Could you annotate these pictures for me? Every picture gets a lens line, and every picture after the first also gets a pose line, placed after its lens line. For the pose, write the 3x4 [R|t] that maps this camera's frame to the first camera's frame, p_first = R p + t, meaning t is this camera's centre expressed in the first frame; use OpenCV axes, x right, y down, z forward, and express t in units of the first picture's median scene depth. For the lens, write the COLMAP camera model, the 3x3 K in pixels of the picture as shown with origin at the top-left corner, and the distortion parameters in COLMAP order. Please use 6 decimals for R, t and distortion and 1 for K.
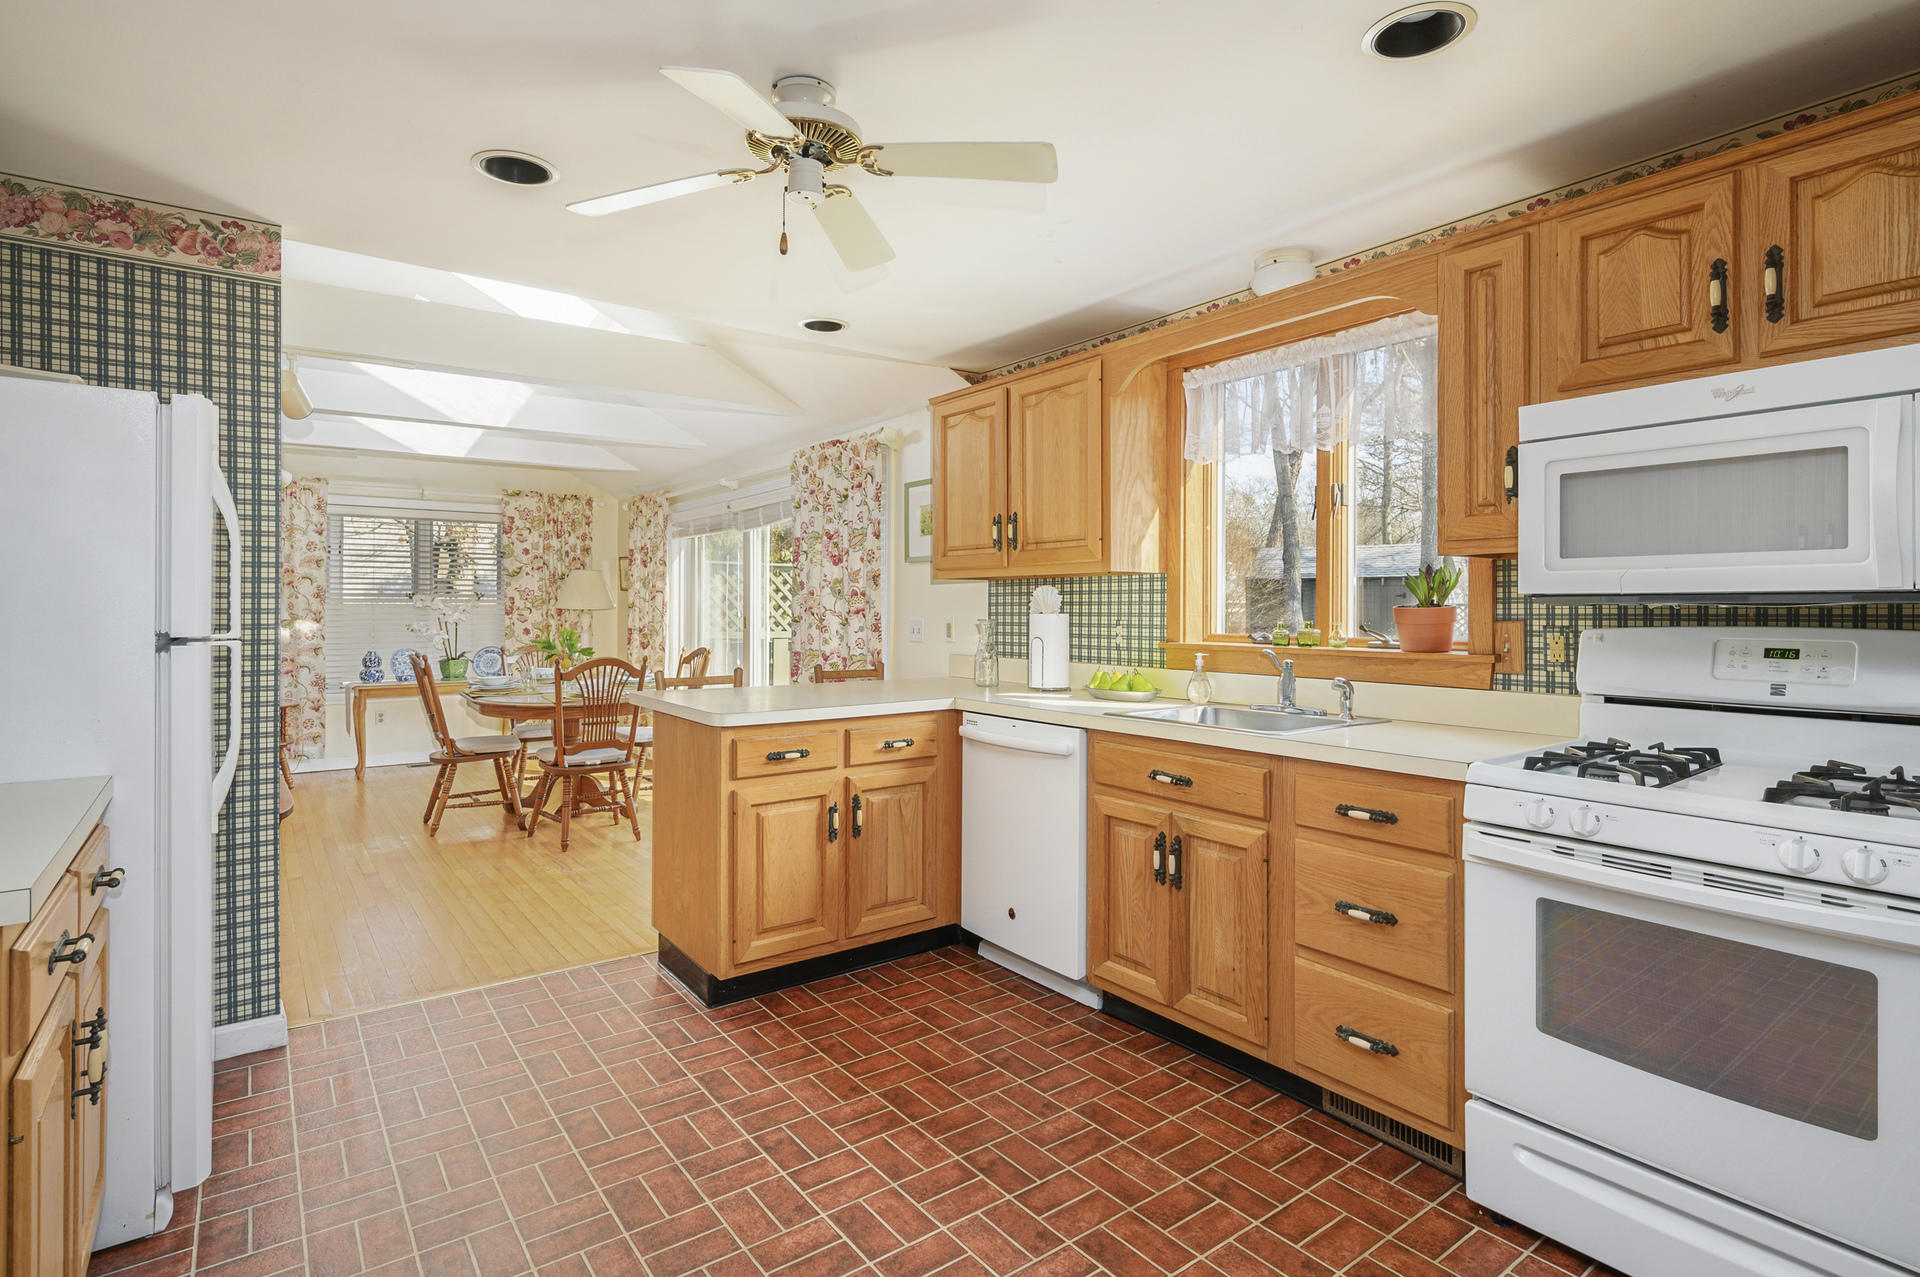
lens RADIAL K [[949.4, 0, 960.0], [0, 949.4, 601.1], [0, 0, 1]] dist [-0.000354, -0.000174]
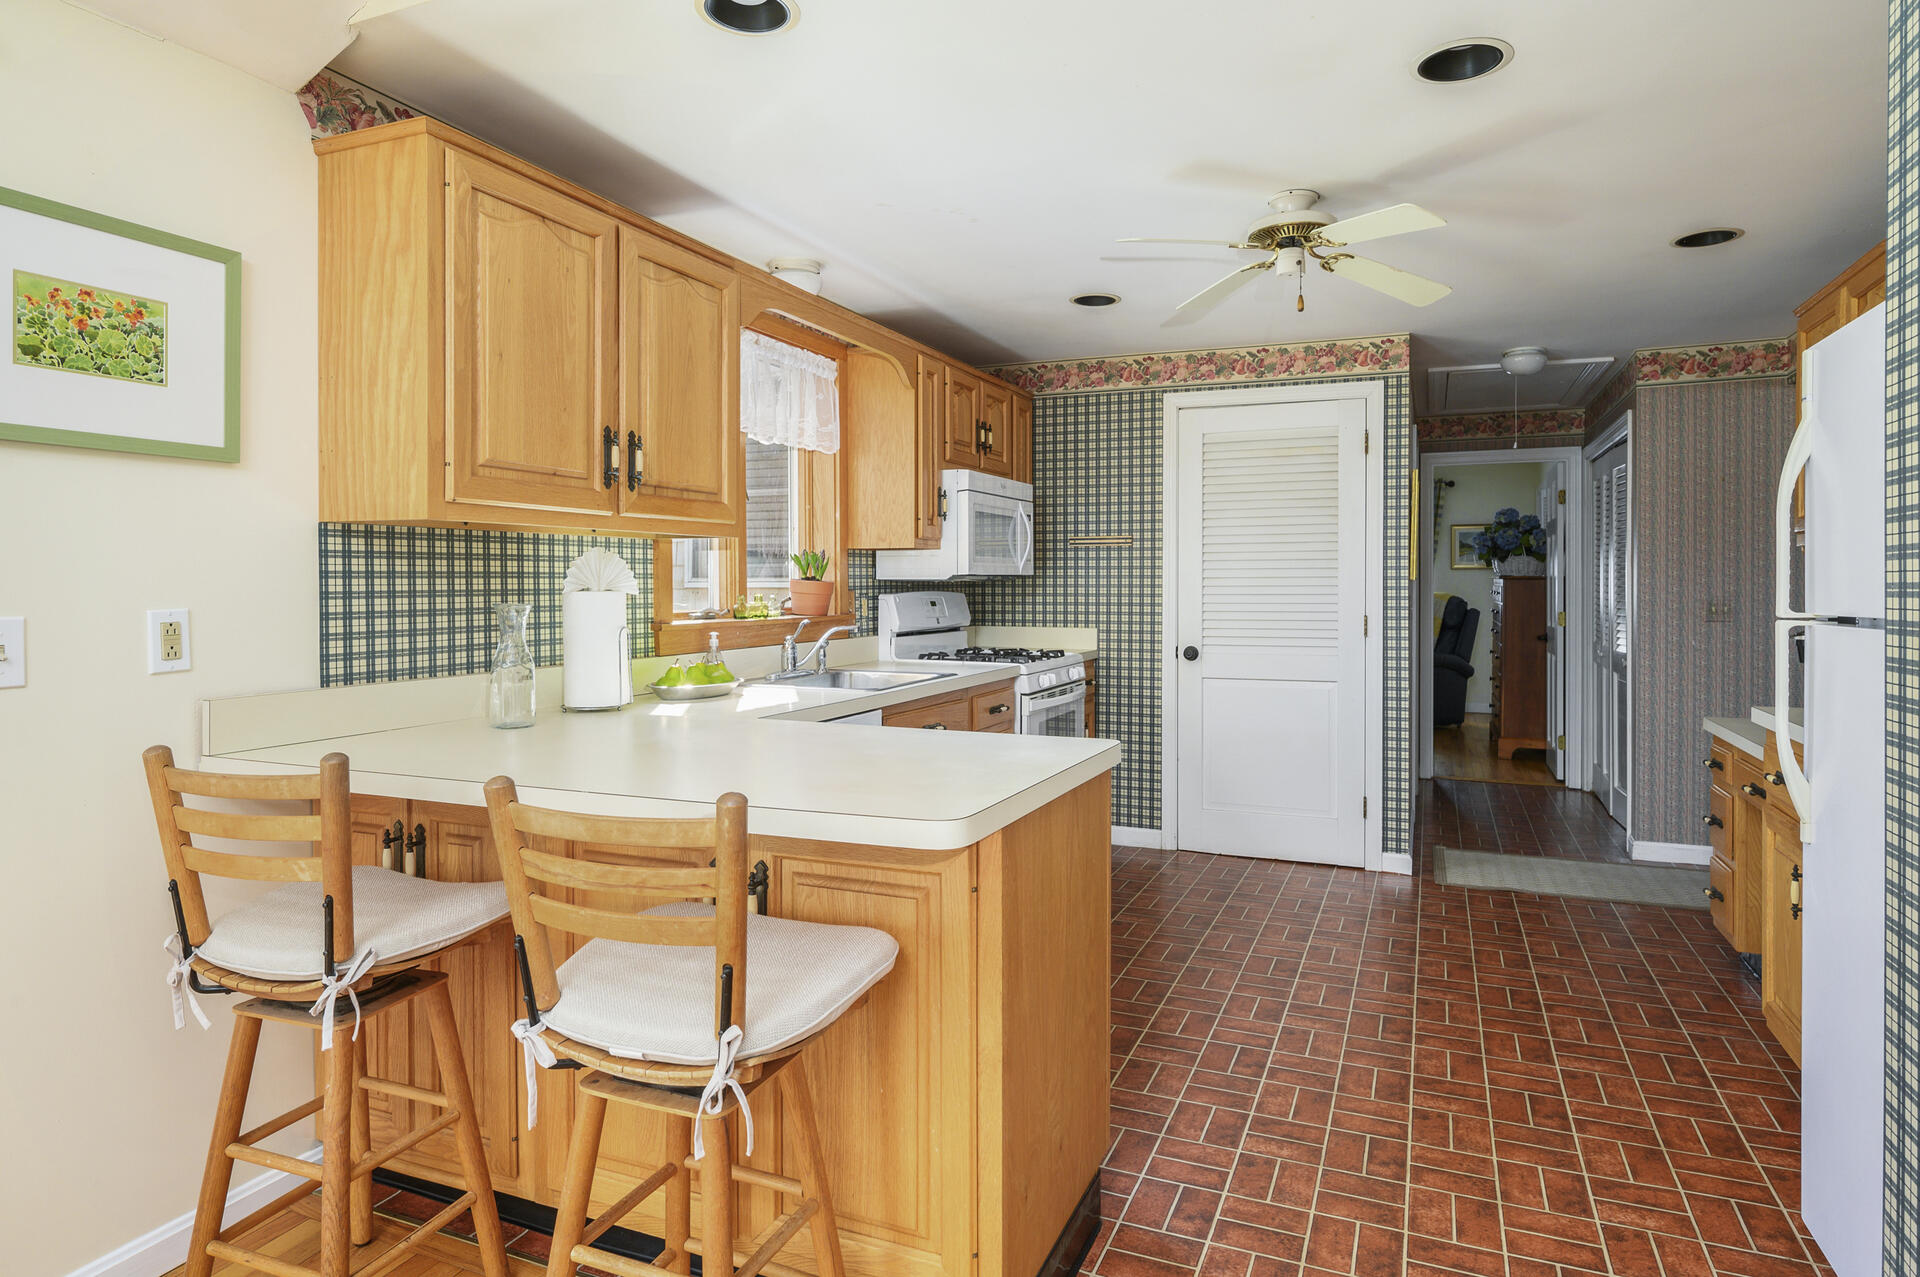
lens RADIAL K [[1095.5, 0, 960.8], [0, 1095.5, 585.9], [0, 0, 1]] dist [-0.000511, 0.000376]
pose [[-0.502021, -0.002152, 0.864853, -1.006990], [-0.002663, 0.999996, 0.000943, 0.011032], [-0.864851, -0.001829, -0.502025, 1.731978]]
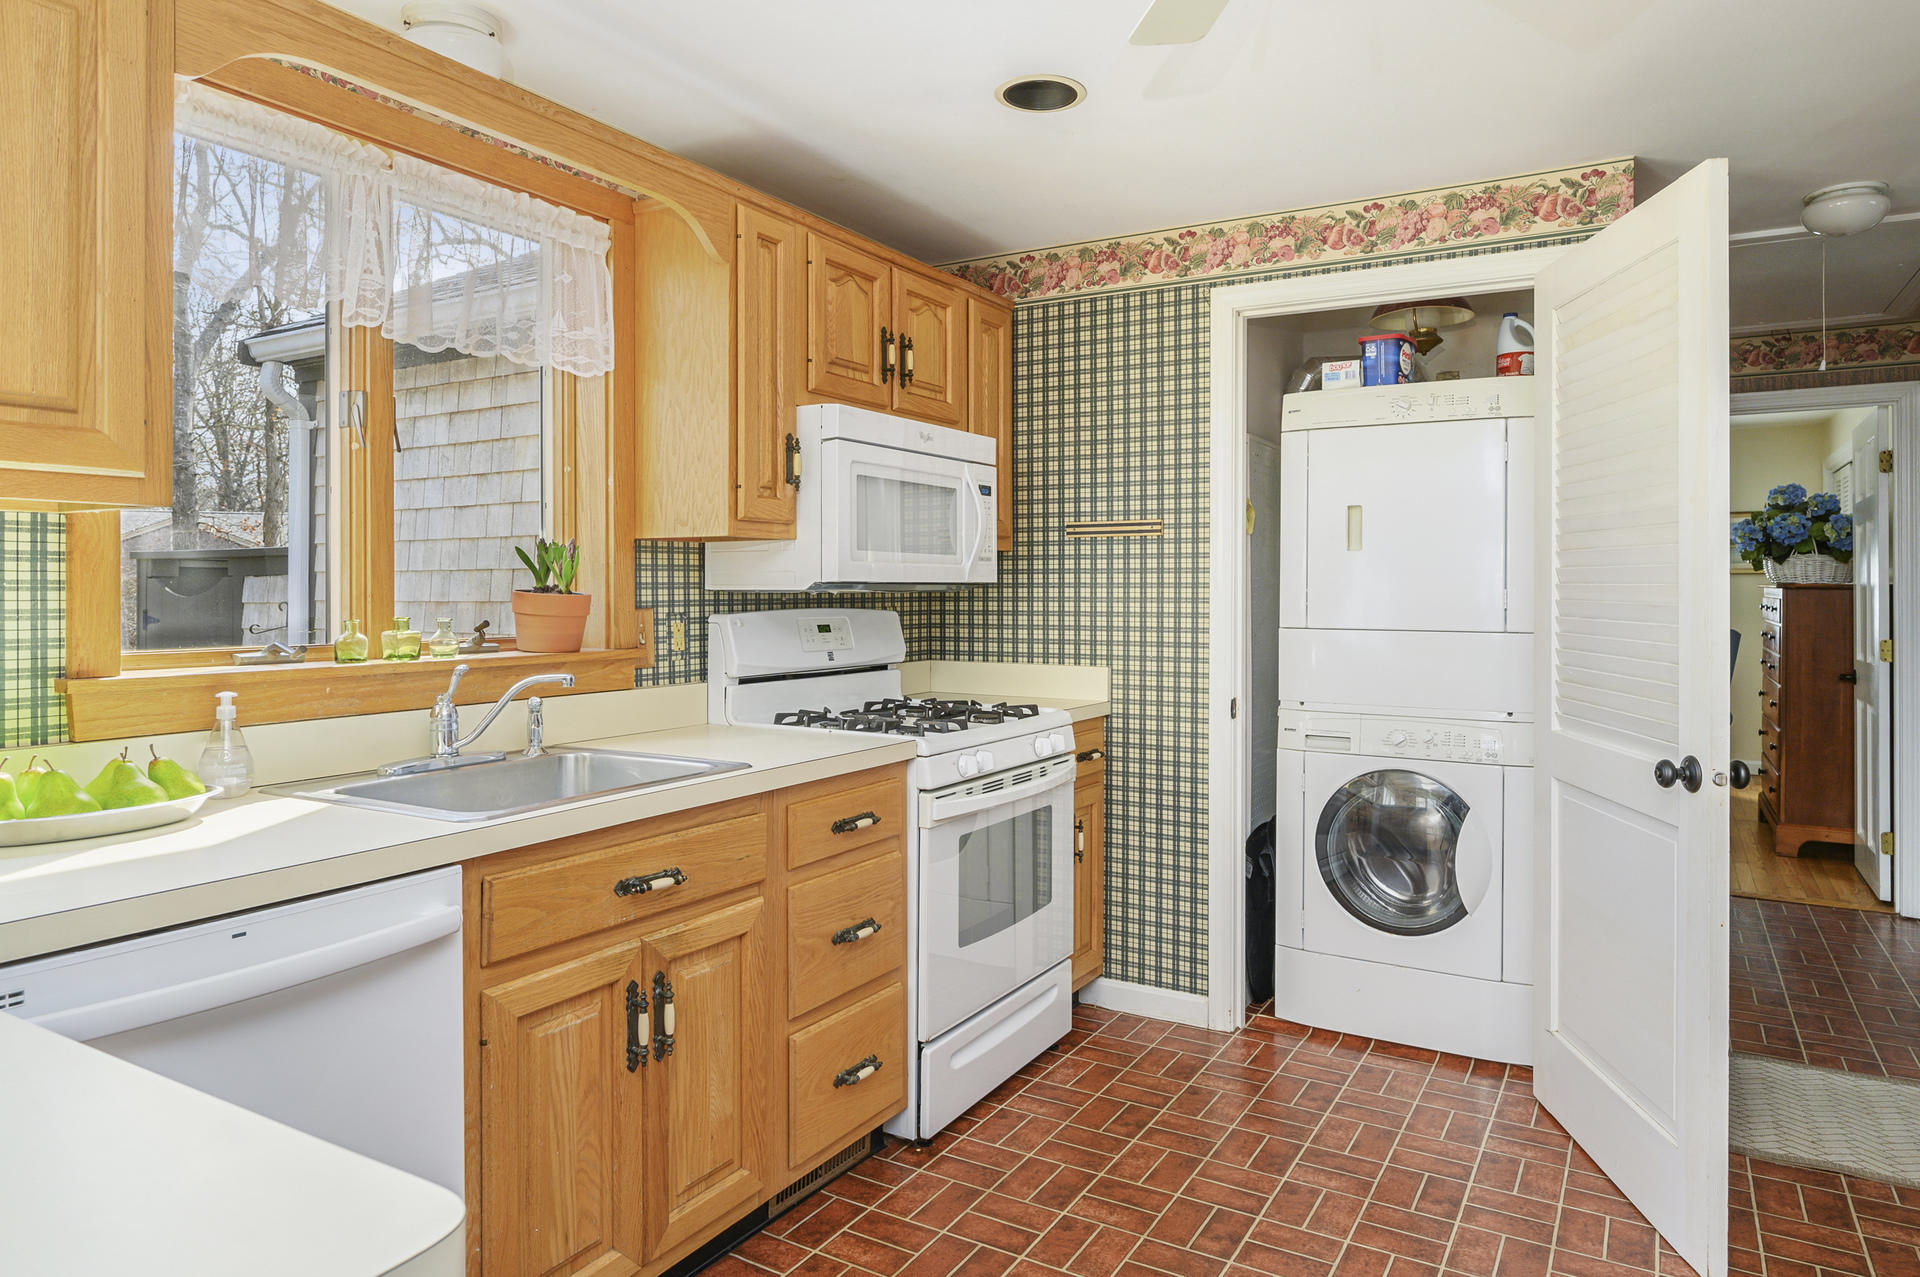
lens RADIAL K [[1191.8, 0, 960.3], [0, 1191.8, 584.2], [0, 0, 1]] dist [-0.002712, -0.000530]
pose [[-0.388834, 0.005188, 0.921293, -0.574939], [-0.003527, 0.999968, -0.007120, 0.004387], [-0.921301, -0.006017, -0.388804, 1.172271]]
